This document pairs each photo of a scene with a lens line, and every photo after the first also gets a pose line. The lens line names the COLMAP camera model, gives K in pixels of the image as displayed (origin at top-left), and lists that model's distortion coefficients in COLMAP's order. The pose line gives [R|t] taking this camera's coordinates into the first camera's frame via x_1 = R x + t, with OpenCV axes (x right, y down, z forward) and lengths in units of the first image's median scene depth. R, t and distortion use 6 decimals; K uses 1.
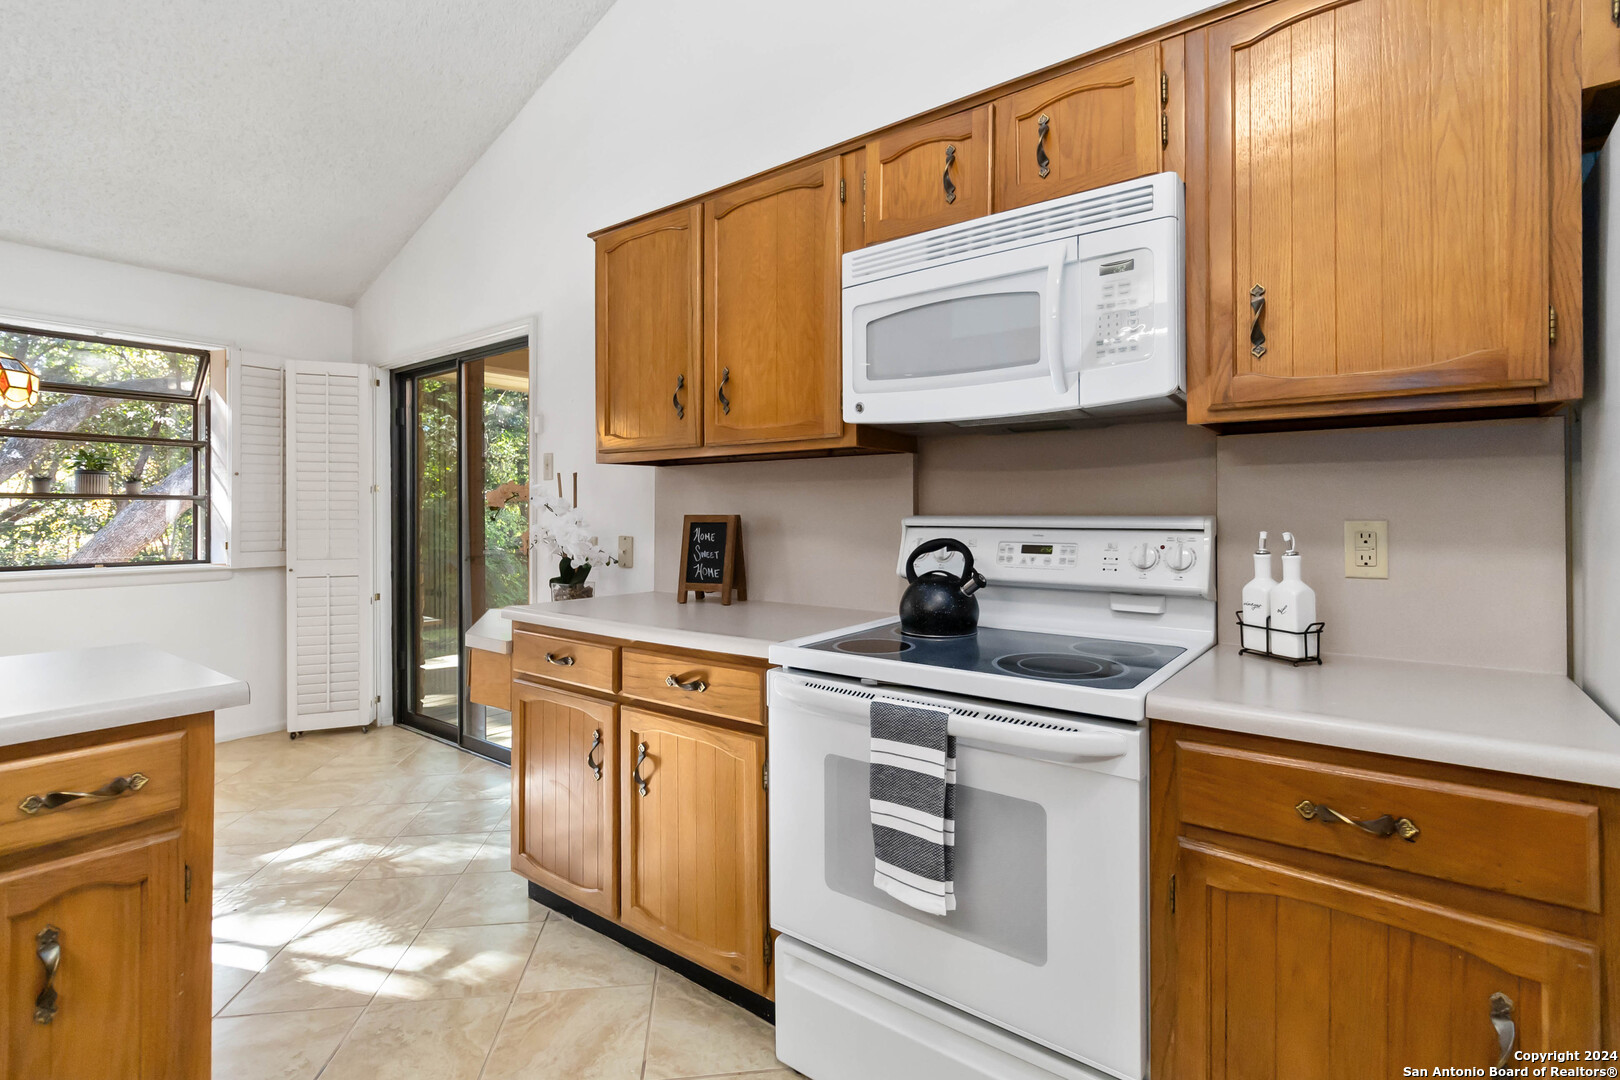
lens RADIAL K [[764.6, 0, 822.9], [0, 764.6, 512.4], [0, 0, 1]] dist [-0.003788, 0.009599]
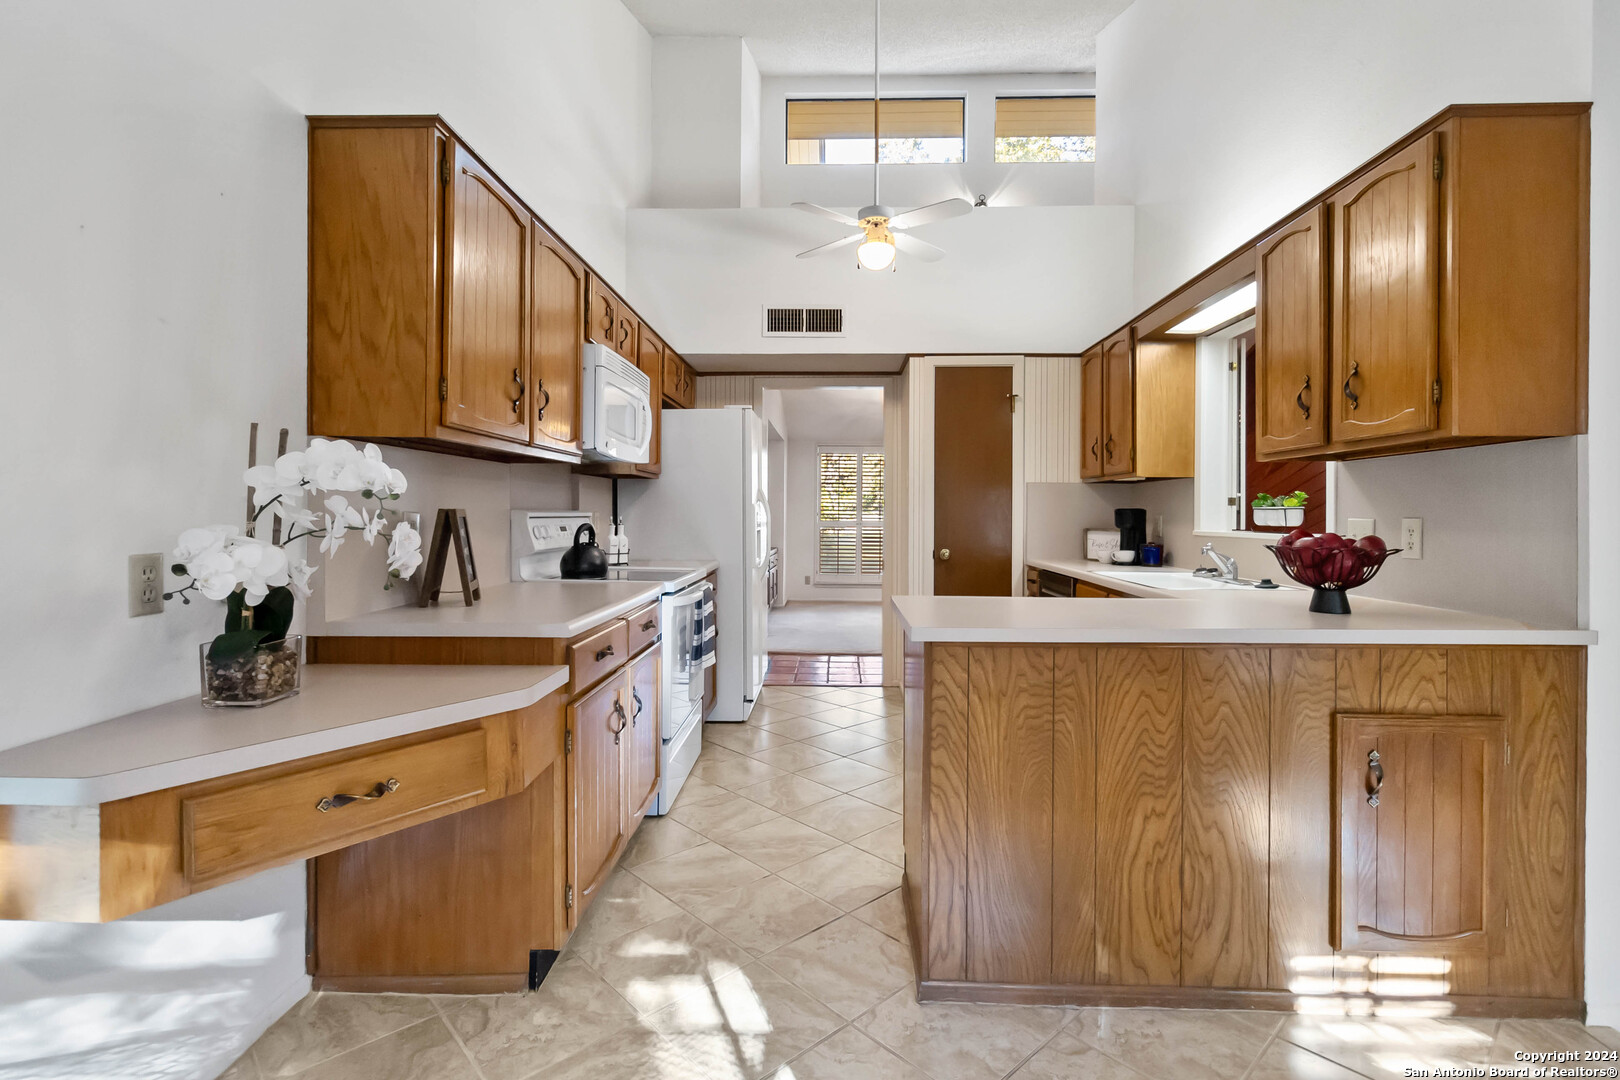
lens RADIAL K [[764.6, 0, 822.9], [0, 764.6, 512.4], [0, 0, 1]] dist [-0.003788, 0.009599]
pose [[-0.600891, -0.003195, 0.799324, -2.346465], [-0.008540, 0.999961, -0.002423, 0.014326], [-0.799285, -0.008282, -0.600895, 2.454067]]
